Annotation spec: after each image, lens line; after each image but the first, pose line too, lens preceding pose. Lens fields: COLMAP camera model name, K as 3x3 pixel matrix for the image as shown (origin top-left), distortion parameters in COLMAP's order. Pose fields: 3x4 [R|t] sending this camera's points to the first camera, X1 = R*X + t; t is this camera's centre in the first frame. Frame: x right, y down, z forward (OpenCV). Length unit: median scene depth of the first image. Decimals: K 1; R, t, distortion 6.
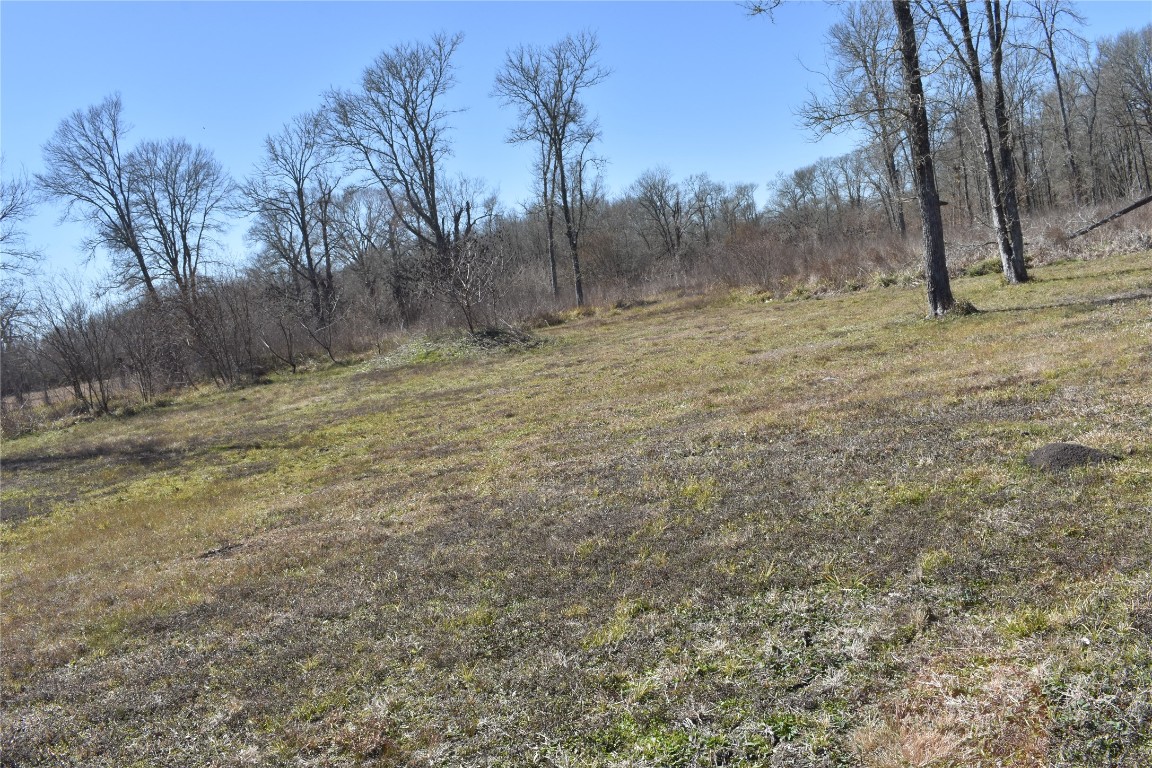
lens RADIAL K [[1068.7, 0, 580.3], [0, 1068.7, 378.8], [0, 0, 1]] dist [-0.075025, 0.000000]
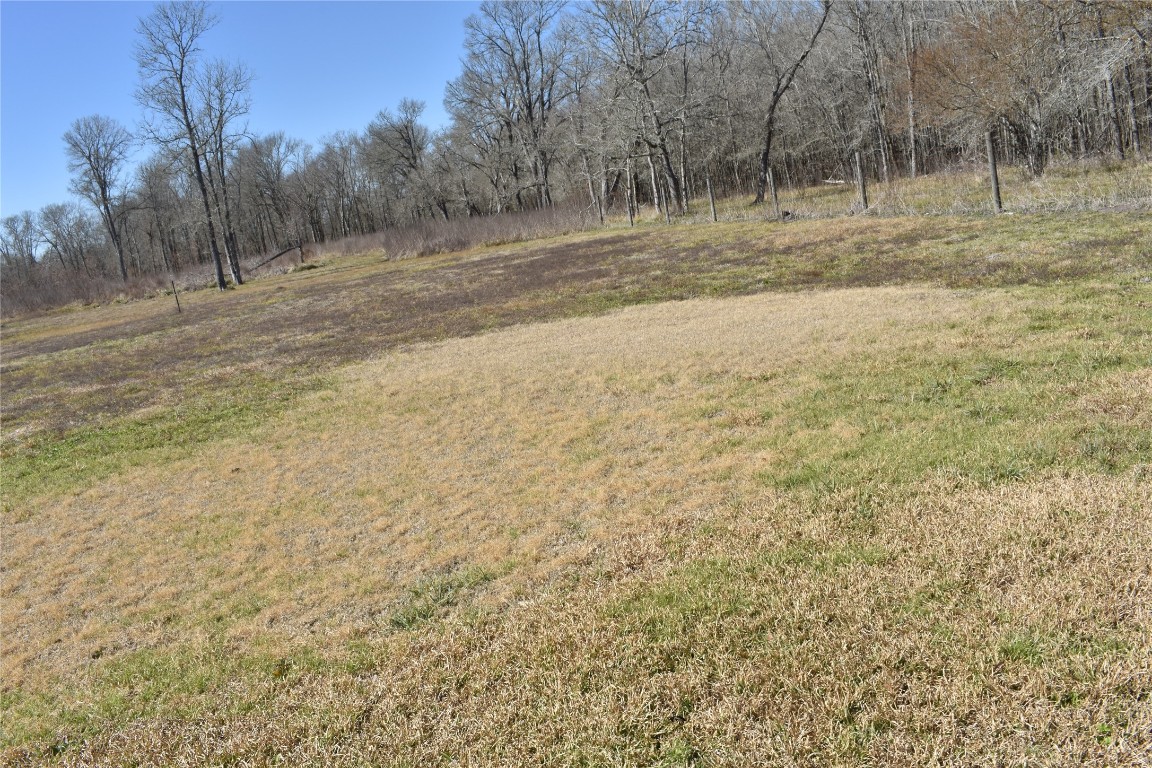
lens RADIAL K [[1068.7, 0, 580.4], [0, 1068.7, 386.0], [0, 0, 1]] dist [-0.075025, 0.000000]
pose [[0.715538, -0.070274, 0.695030, -0.704491], [0.103396, 0.994623, -0.005880, 0.224401], [-0.690880, 0.076071, 0.718956, -1.239920]]
